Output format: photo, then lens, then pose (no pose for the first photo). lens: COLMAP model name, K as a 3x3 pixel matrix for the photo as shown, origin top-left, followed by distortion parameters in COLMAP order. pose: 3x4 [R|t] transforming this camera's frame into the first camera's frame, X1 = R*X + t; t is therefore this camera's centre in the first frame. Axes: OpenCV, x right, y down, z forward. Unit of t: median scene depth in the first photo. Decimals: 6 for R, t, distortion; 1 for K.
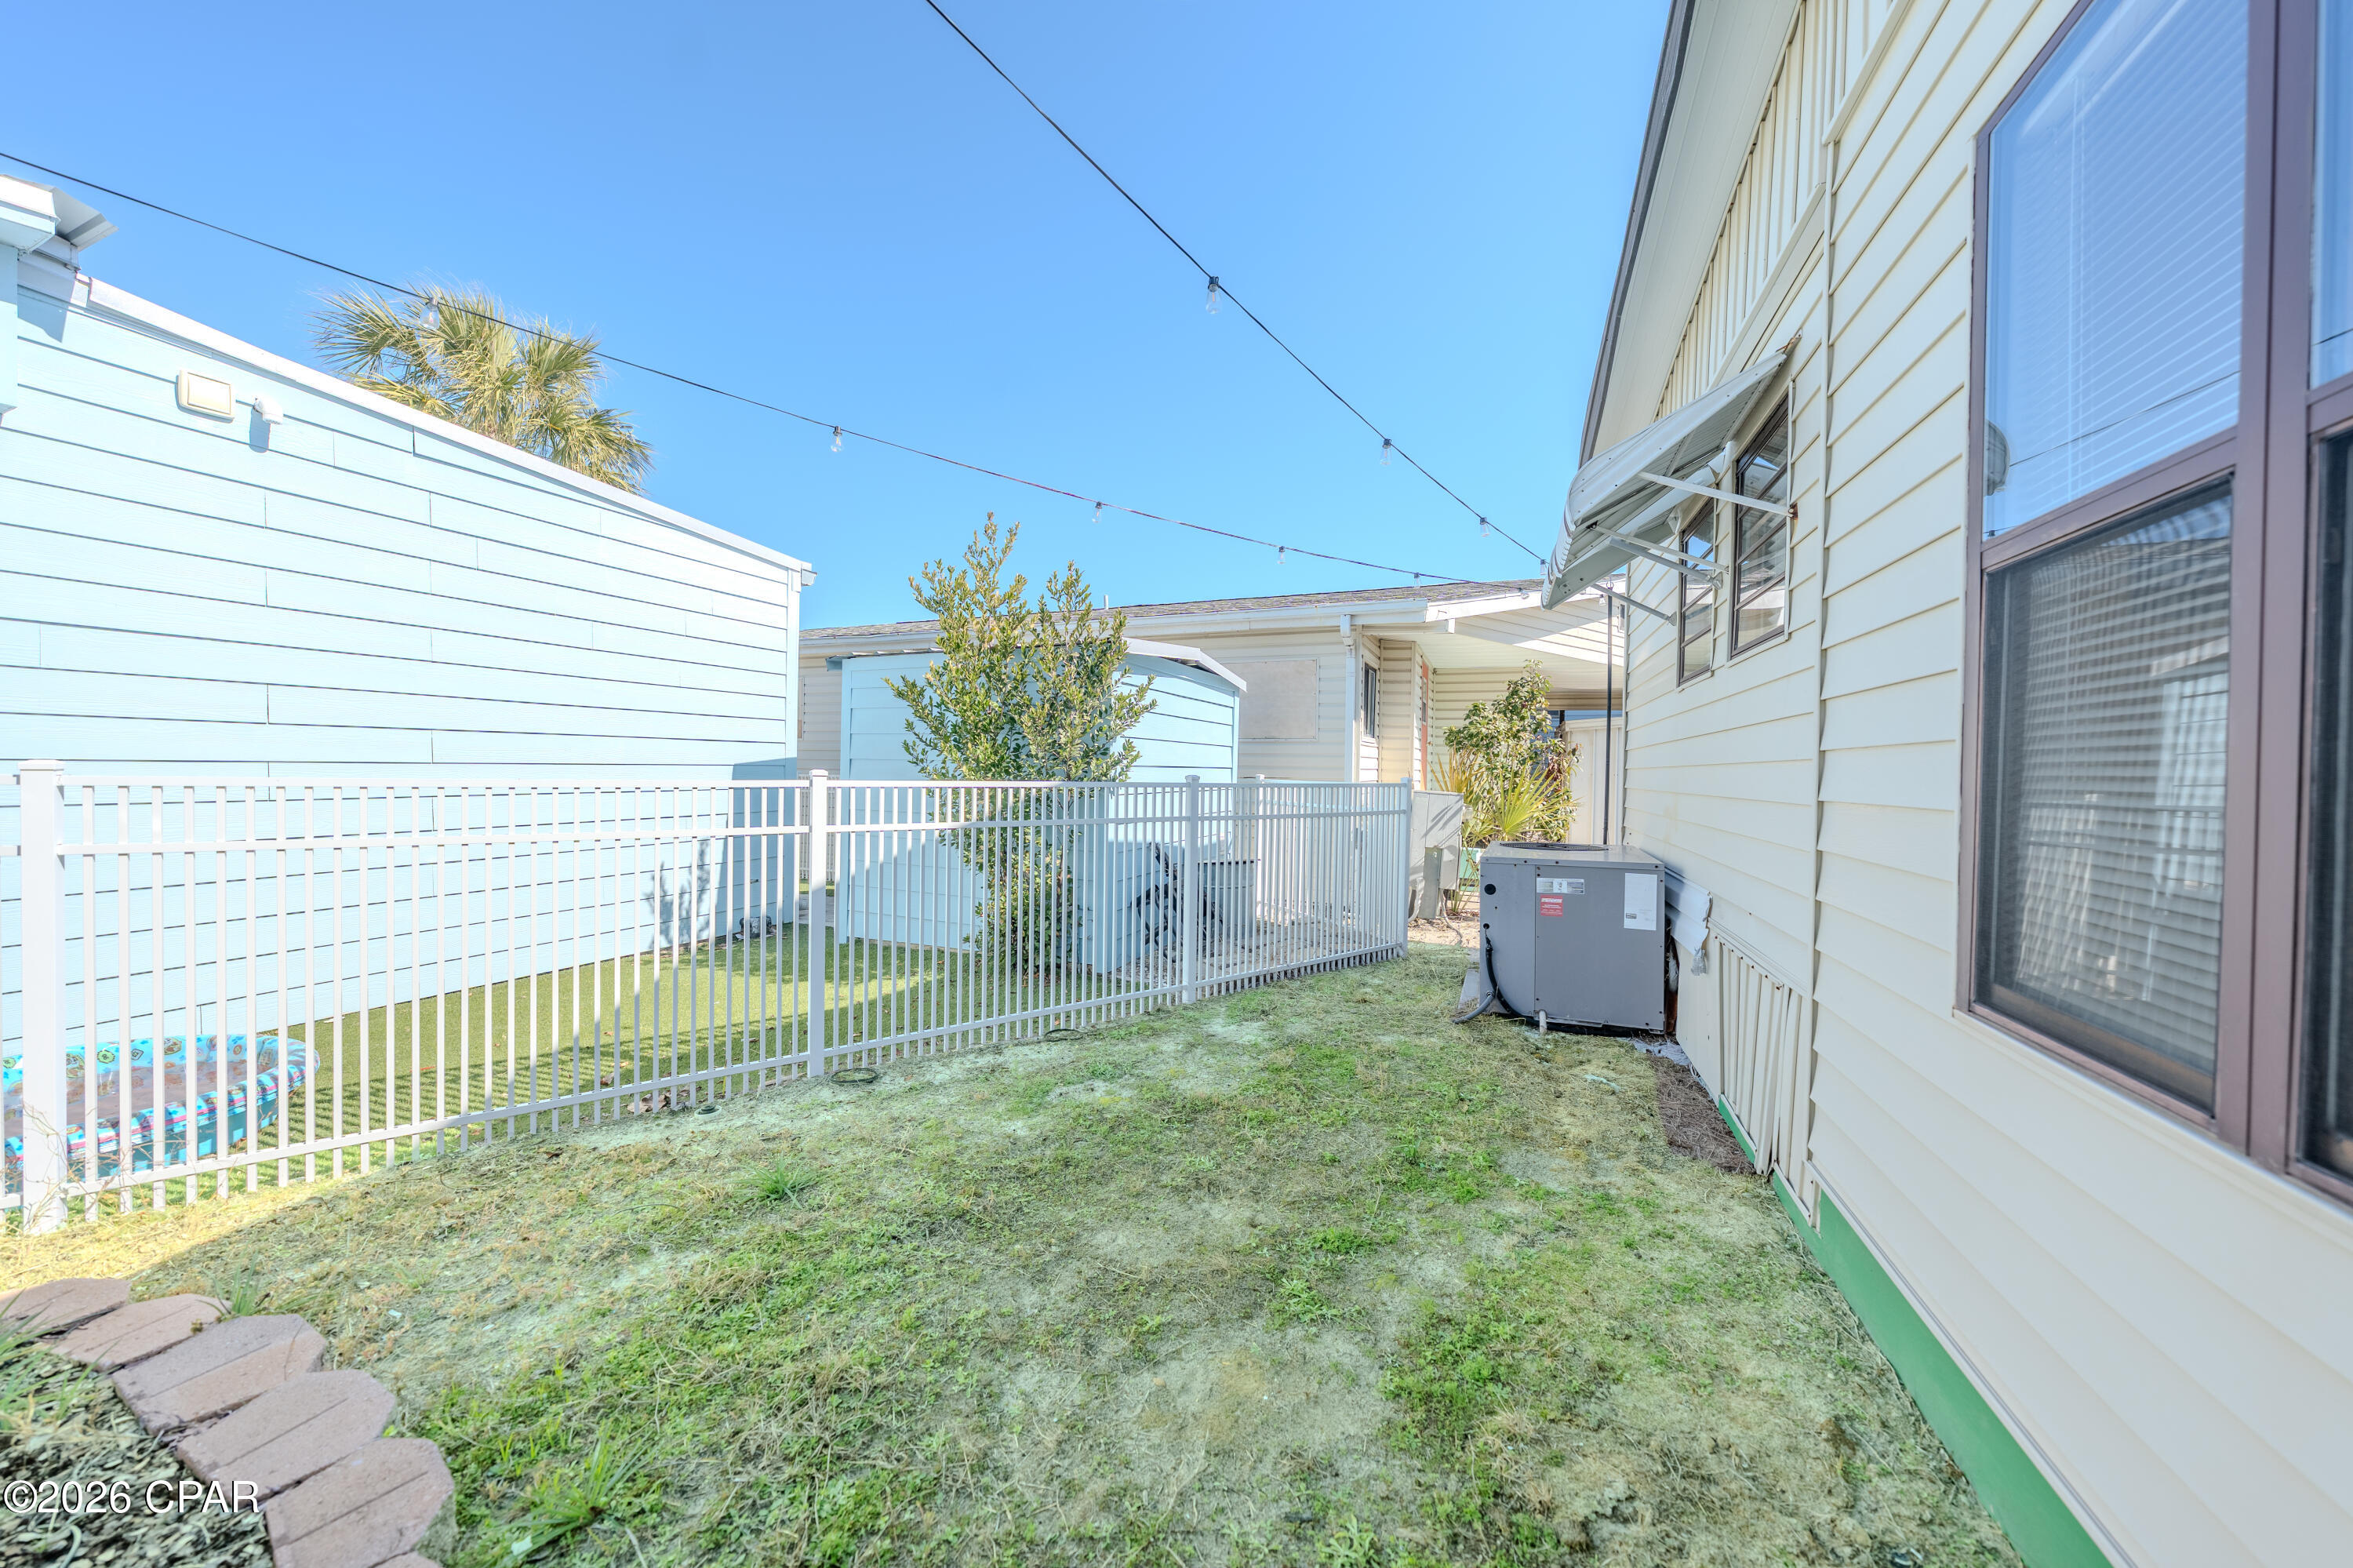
lens RADIAL K [[801.6, 0, 1177.6], [0, 801.6, 774.5], [0, 0, 1]] dist [0.000680, 0.000010]
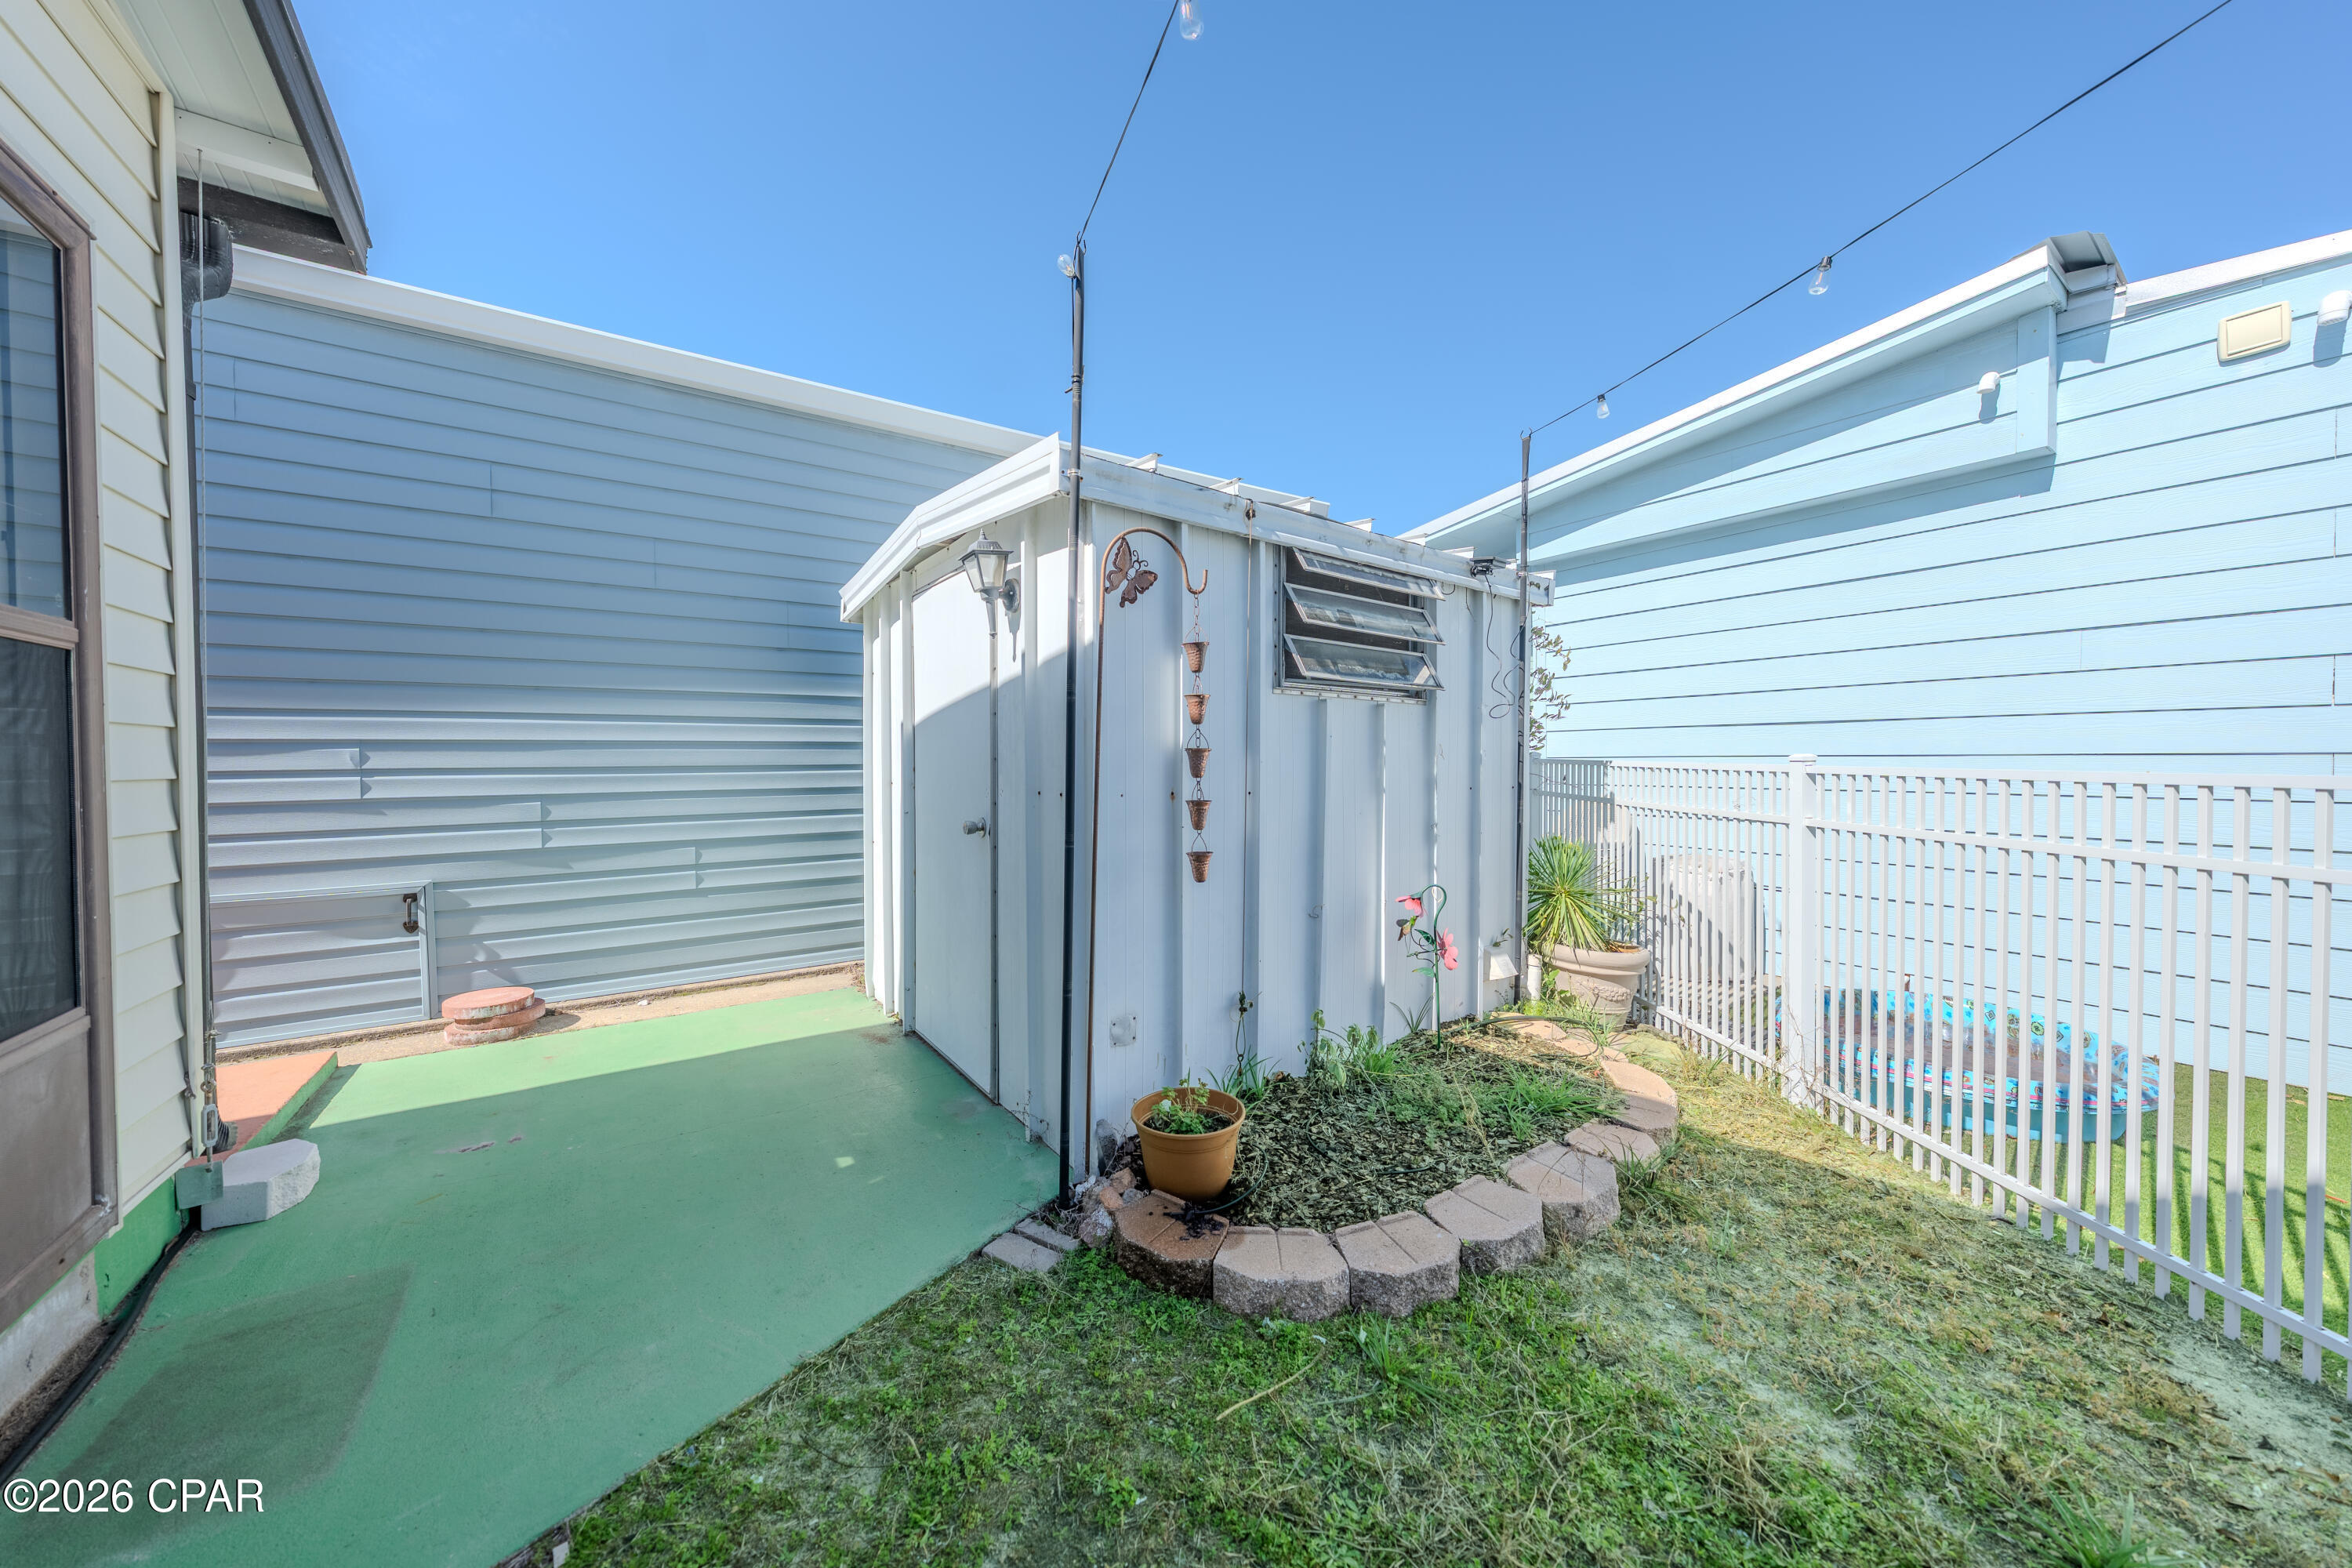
lens RADIAL K [[806.9, 0, 1186.6], [0, 806.9, 776.6], [0, 0, 1]] dist [-0.002423, -0.000177]
pose [[-0.552016, 0.008639, -0.833789, 0.170423], [-0.007933, 0.999847, 0.015612, 0.004879], [0.833796, 0.015232, -0.551863, 0.554788]]
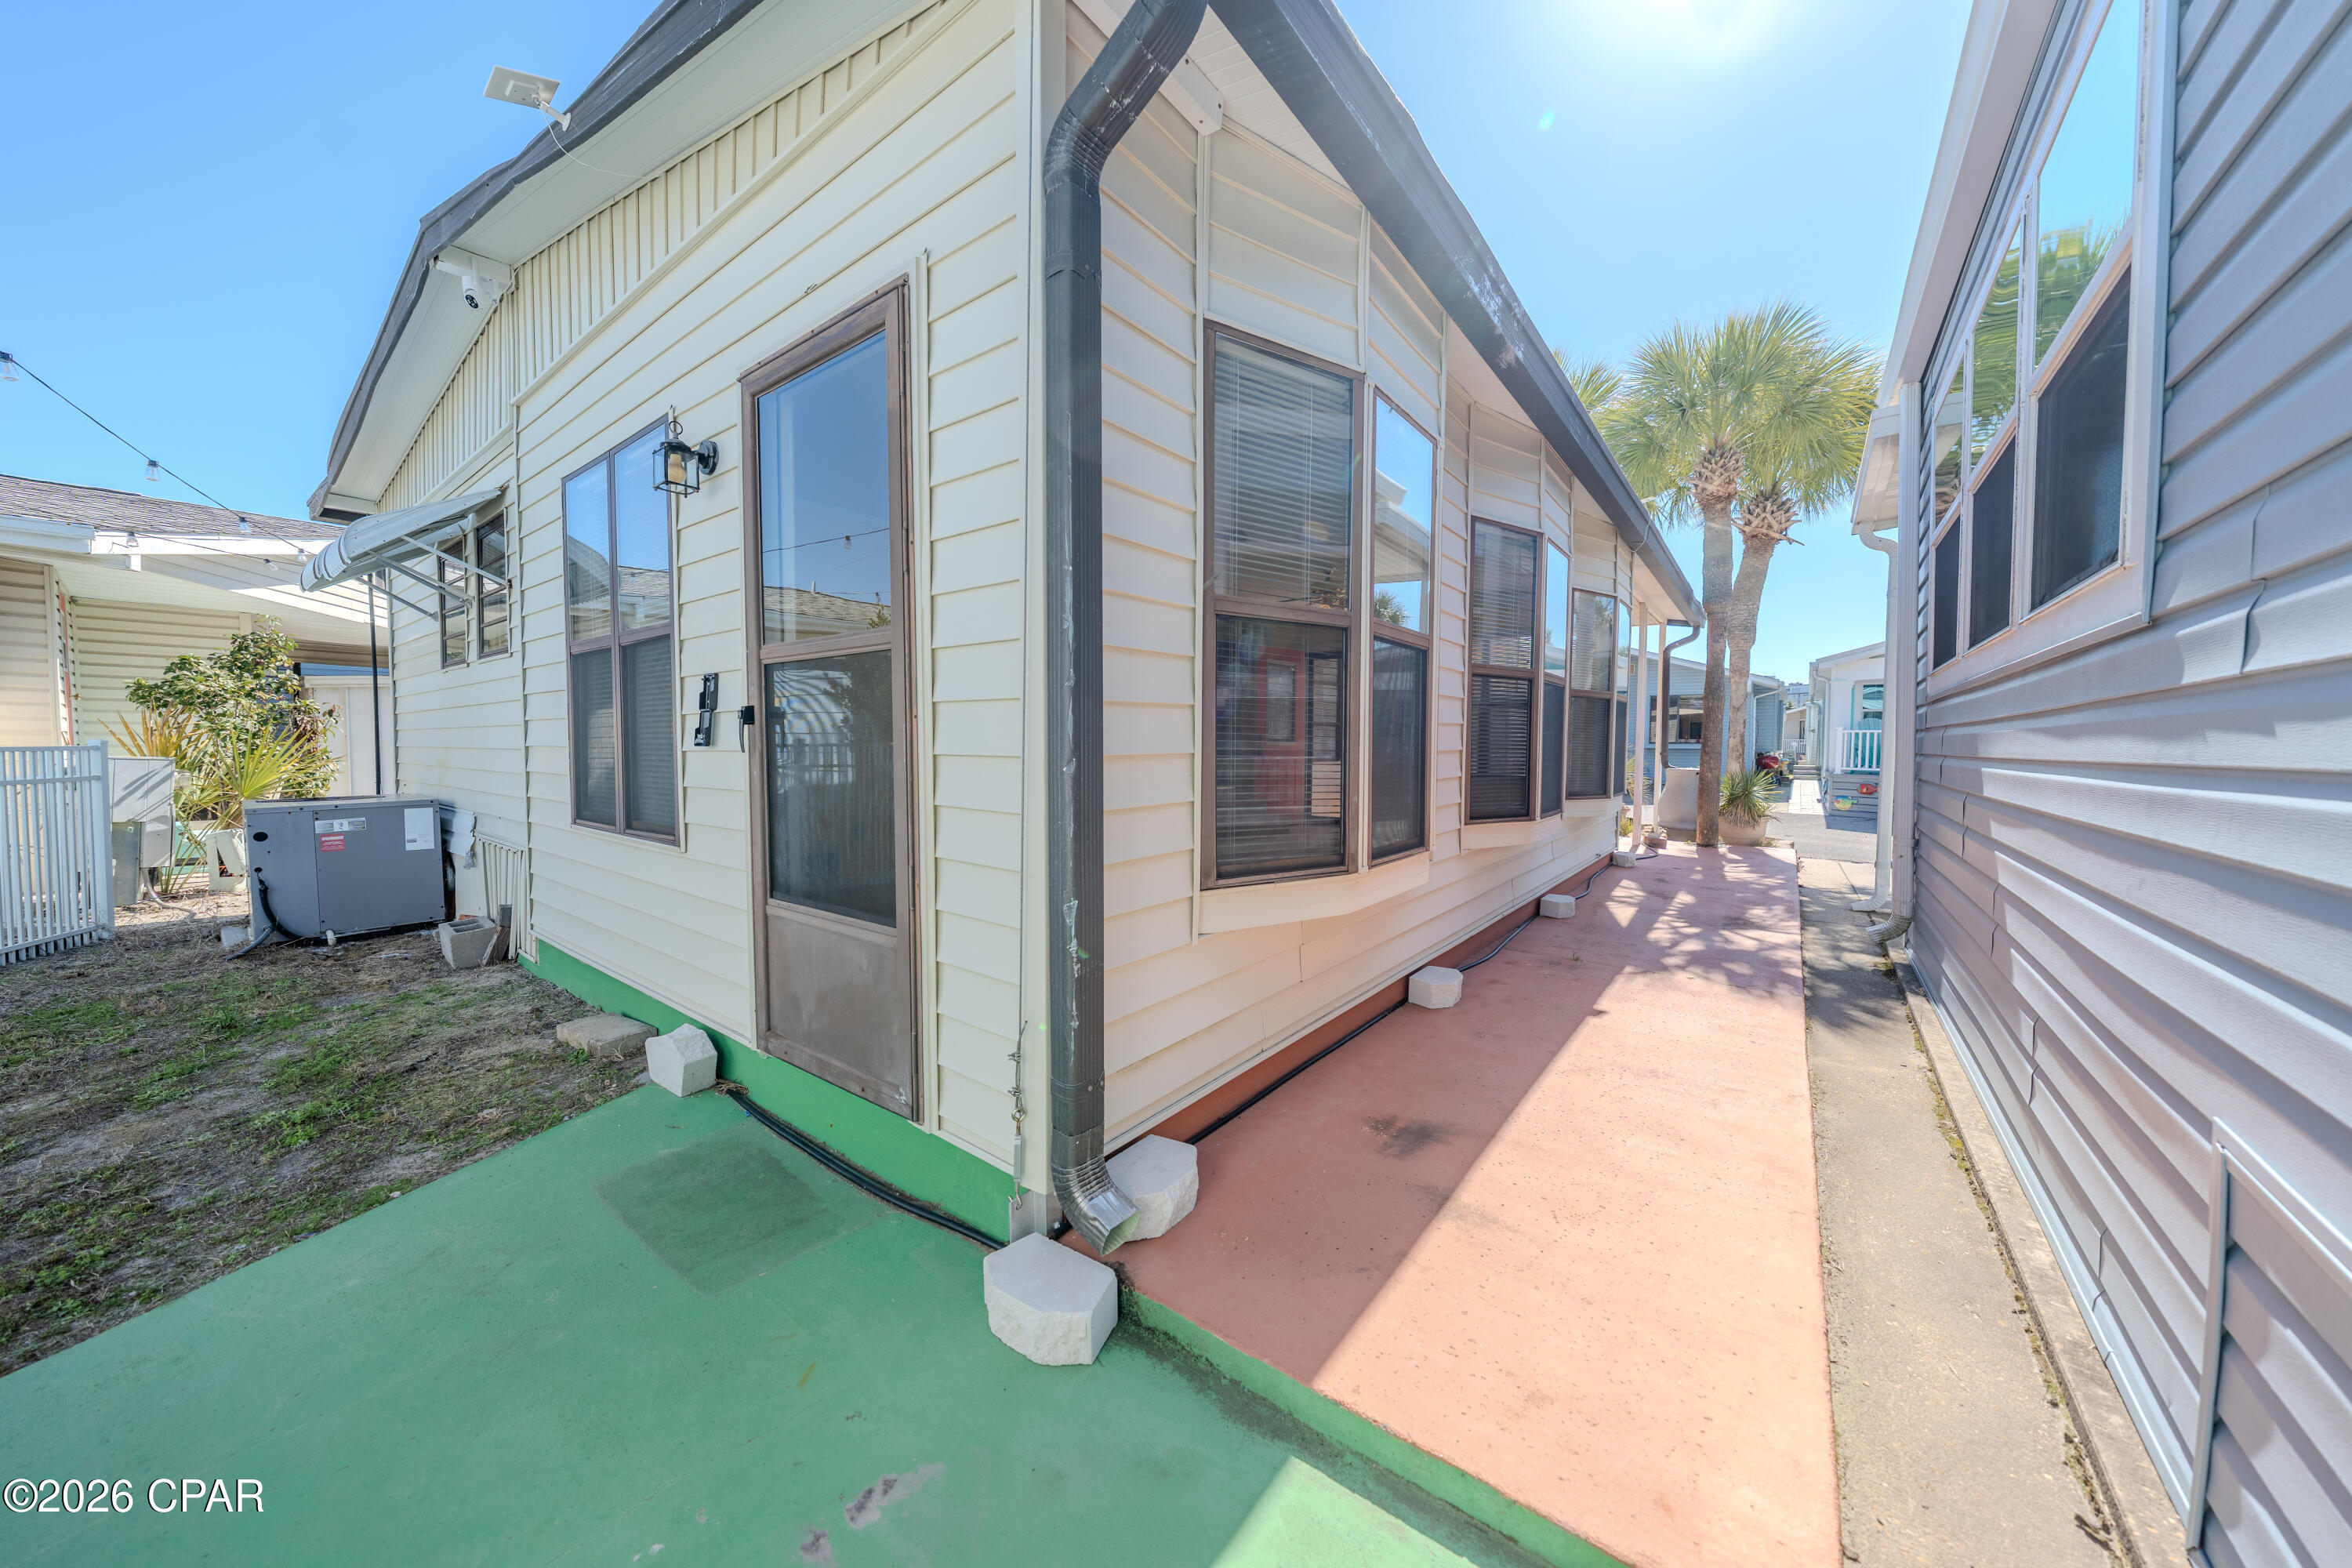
lens RADIAL K [[801.2, 0, 1177.1], [0, 801.2, 774.5], [0, 0, 1]] dist [0.000680, 0.000010]
pose [[0.276346, -0.054950, 0.959486, -0.402491], [0.007879, 0.998460, 0.054913, 0.005033], [-0.961026, -0.007616, 0.276353, -0.668403]]
